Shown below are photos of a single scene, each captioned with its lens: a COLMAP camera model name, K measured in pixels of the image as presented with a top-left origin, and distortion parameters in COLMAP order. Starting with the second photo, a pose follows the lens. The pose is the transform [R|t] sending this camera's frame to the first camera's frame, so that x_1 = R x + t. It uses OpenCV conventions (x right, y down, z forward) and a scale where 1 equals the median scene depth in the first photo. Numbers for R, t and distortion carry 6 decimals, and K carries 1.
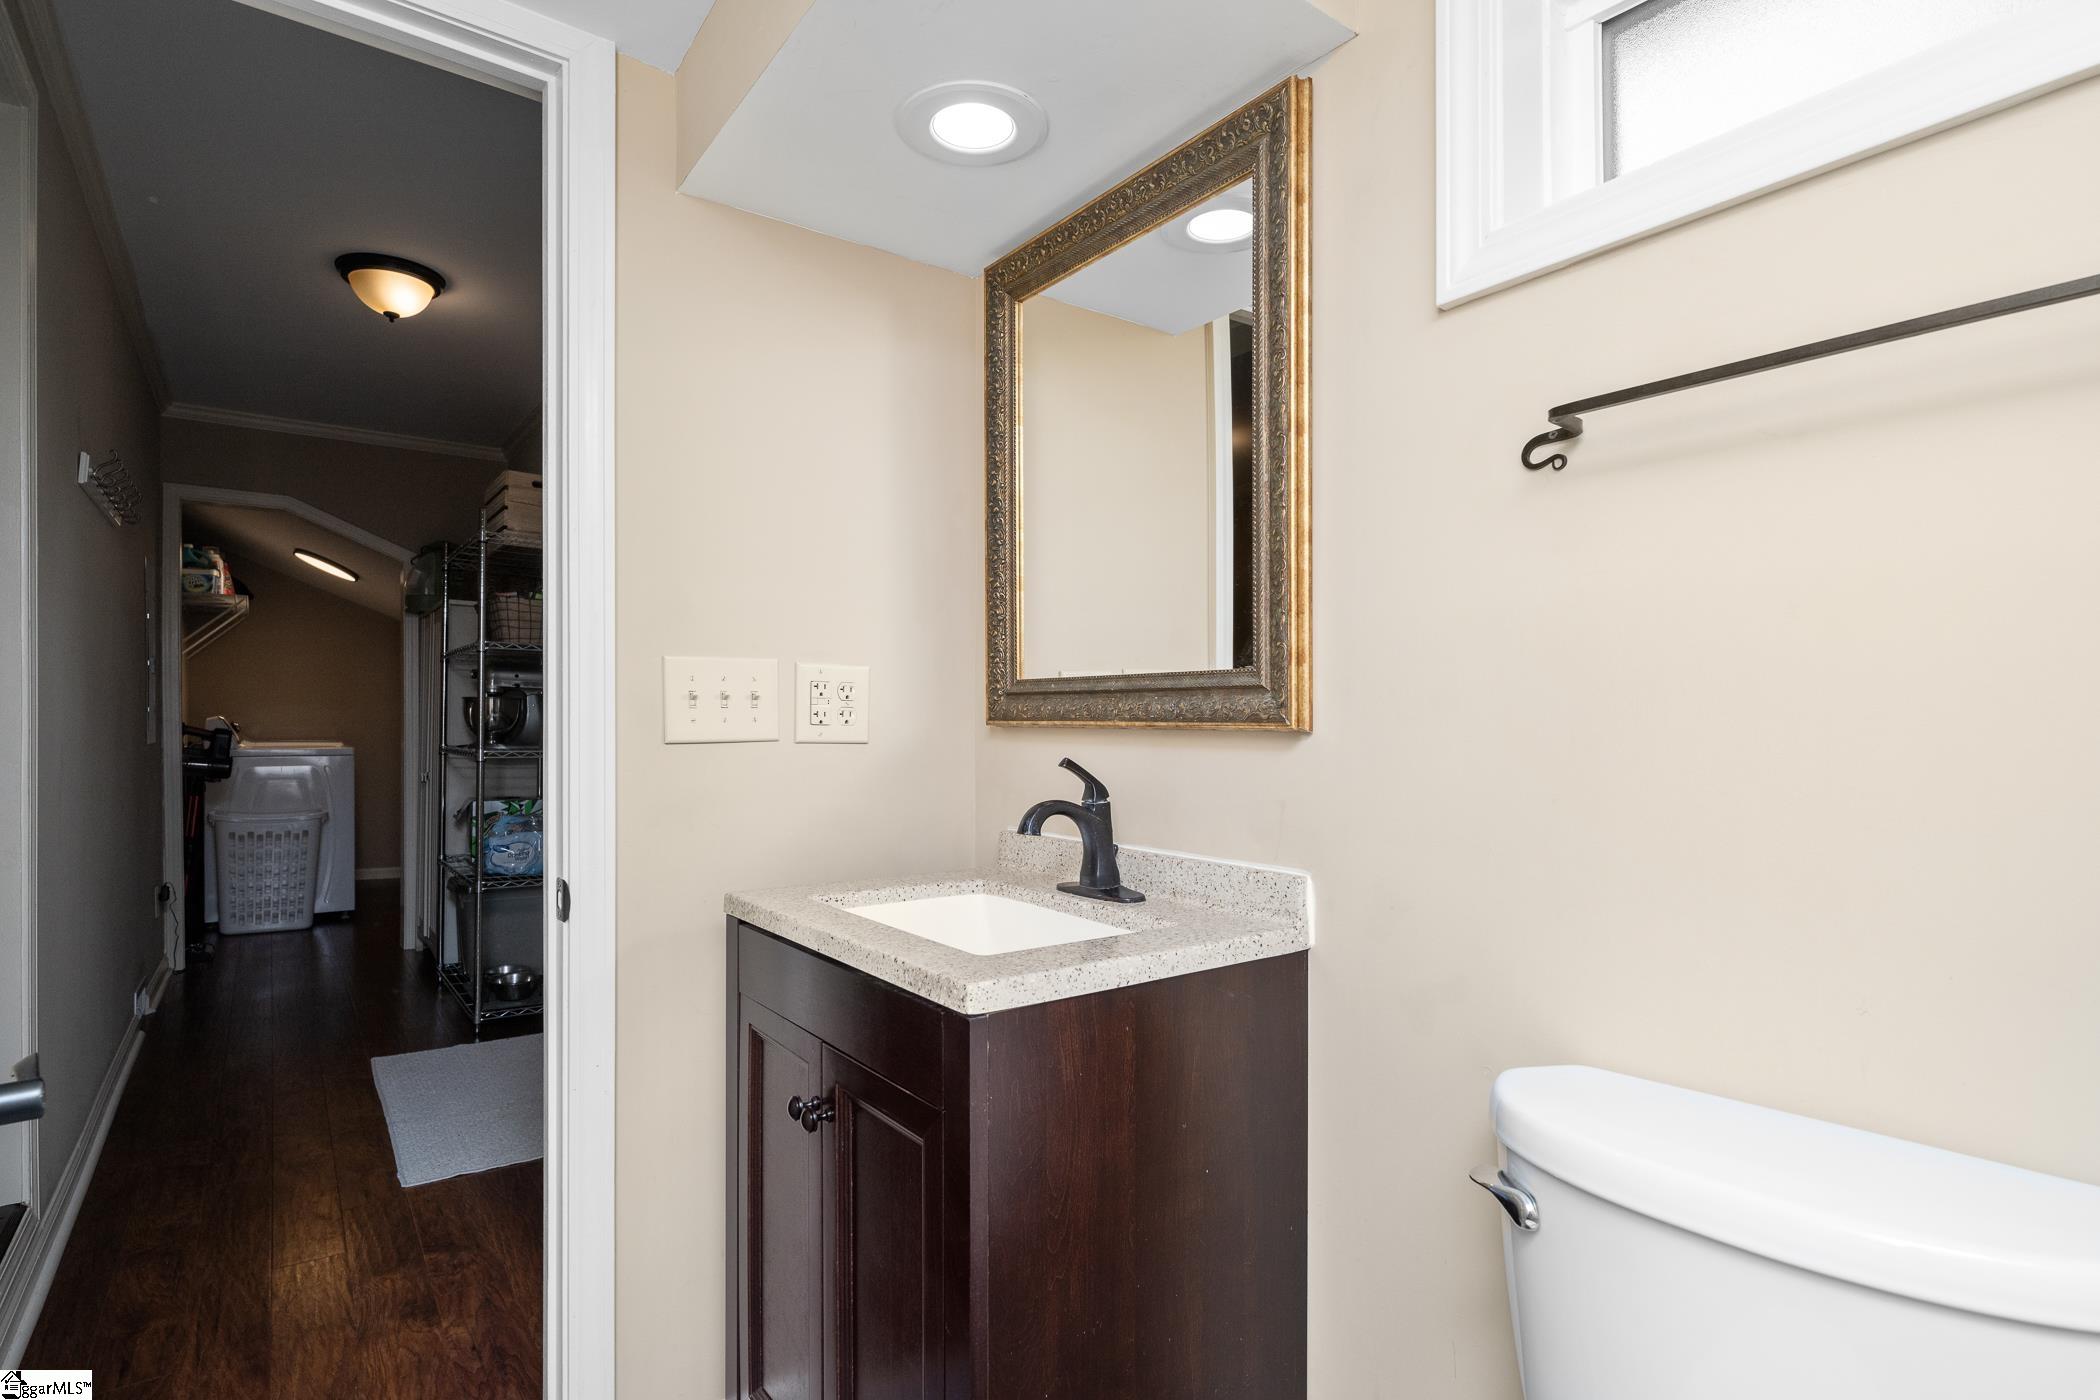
lens RADIAL K [[1044.6, 0, 1048.1], [0, 1044.6, 716.7], [0, 0, 1]] dist [0.000511, -0.000170]
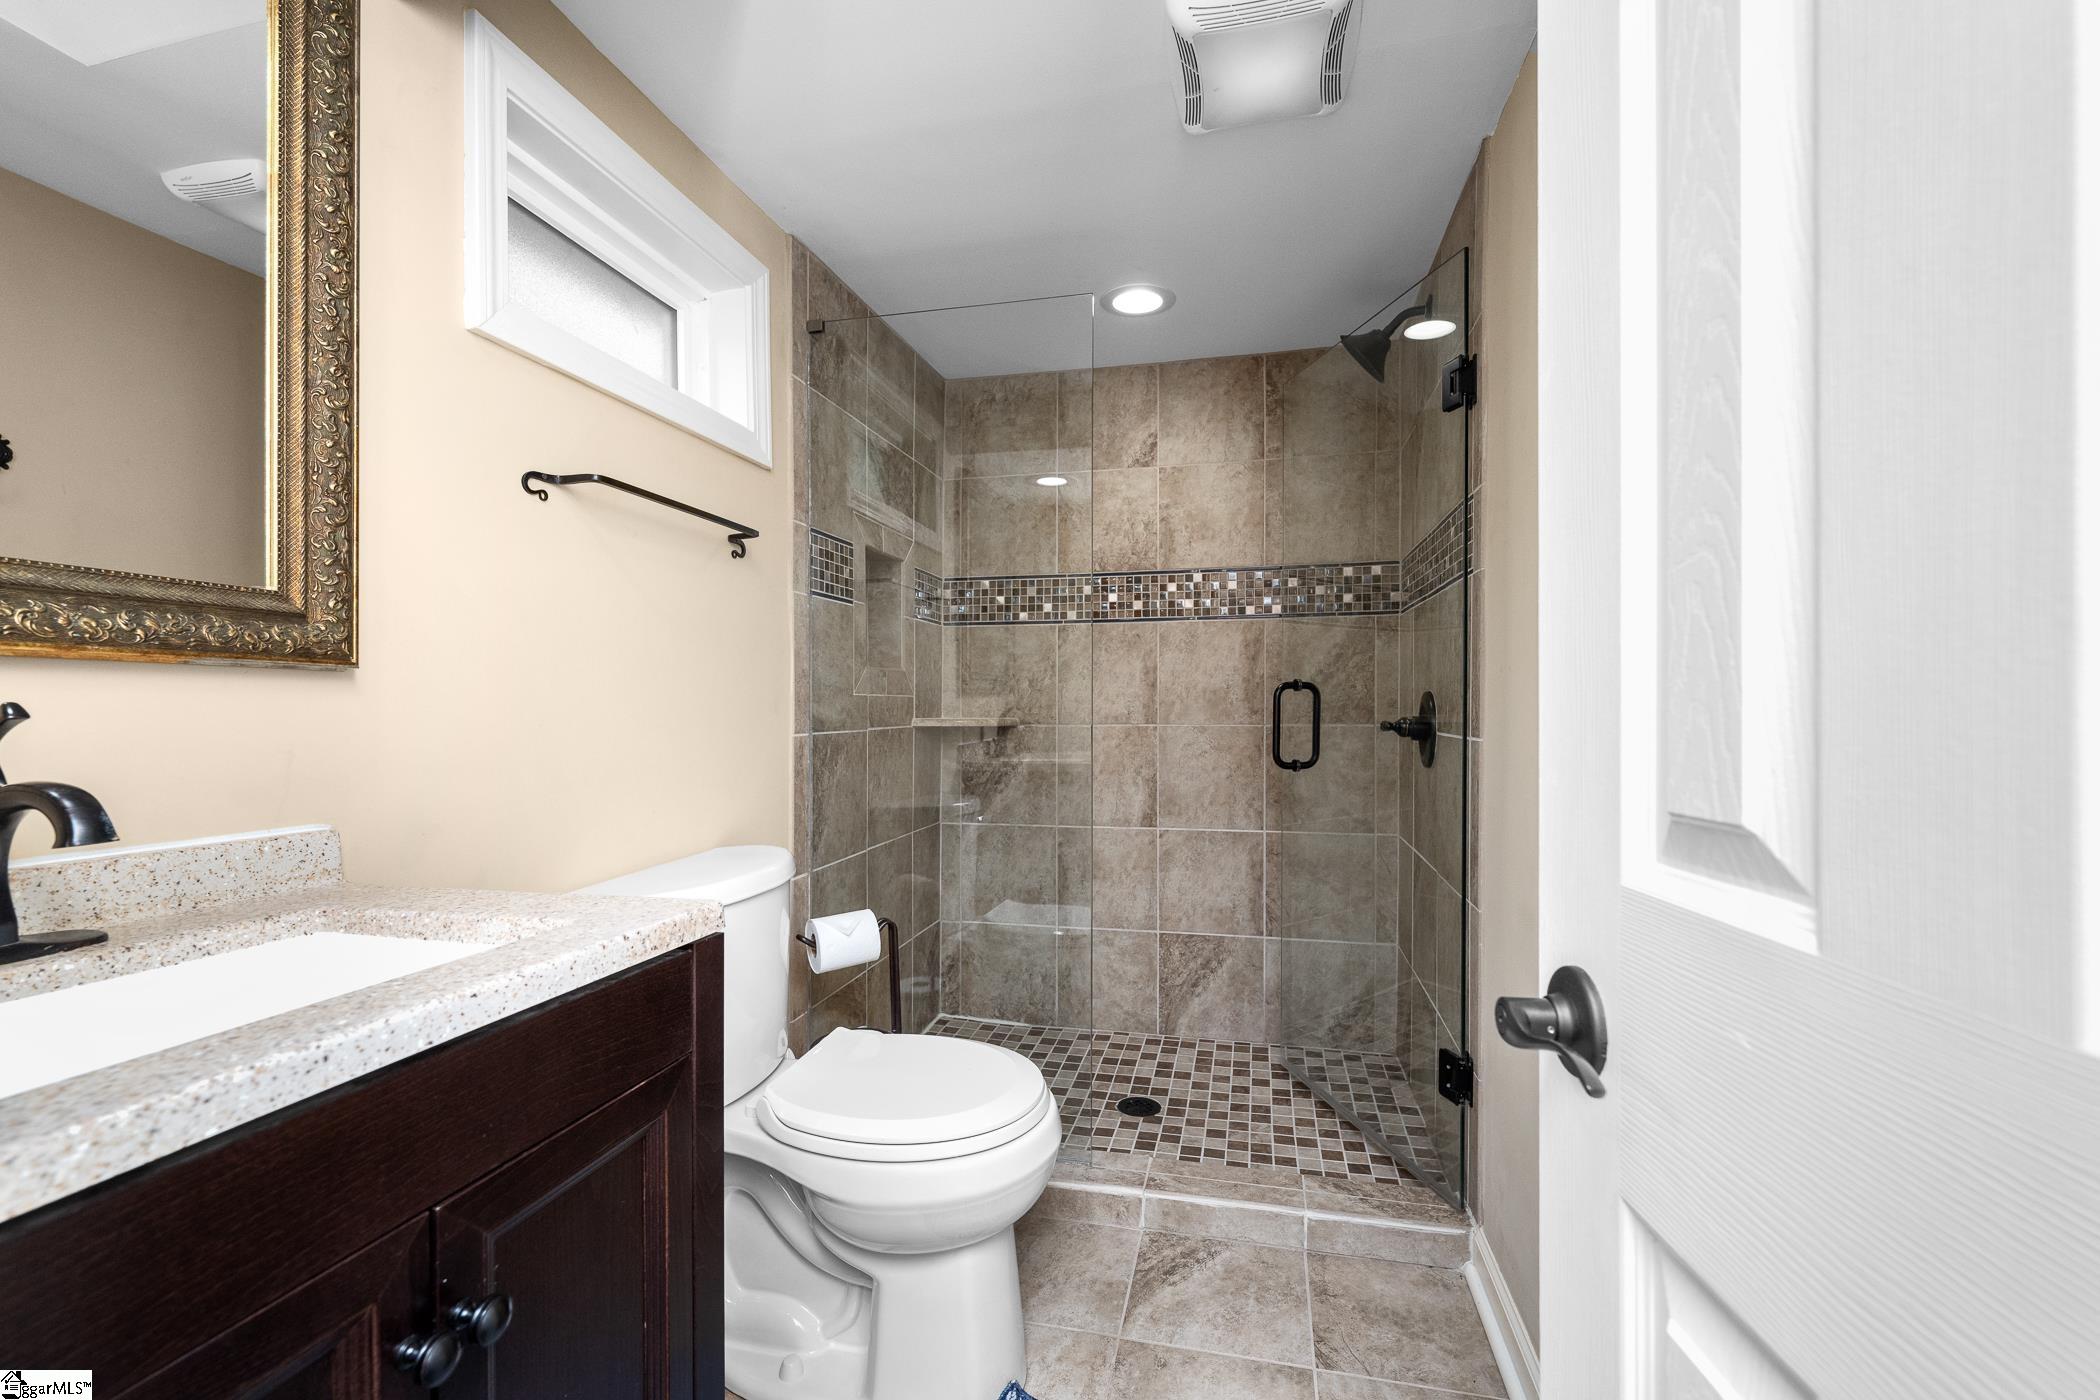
lens RADIAL K [[908.7, 0, 1051.7], [0, 908.7, 706.6], [0, 0, 1]] dist [0.002547, 0.001049]
pose [[-0.646756, -0.000302, 0.762697, -0.929017], [-0.003873, 0.999988, -0.002888, 0.054431], [-0.762687, -0.004822, -0.646749, 1.242614]]
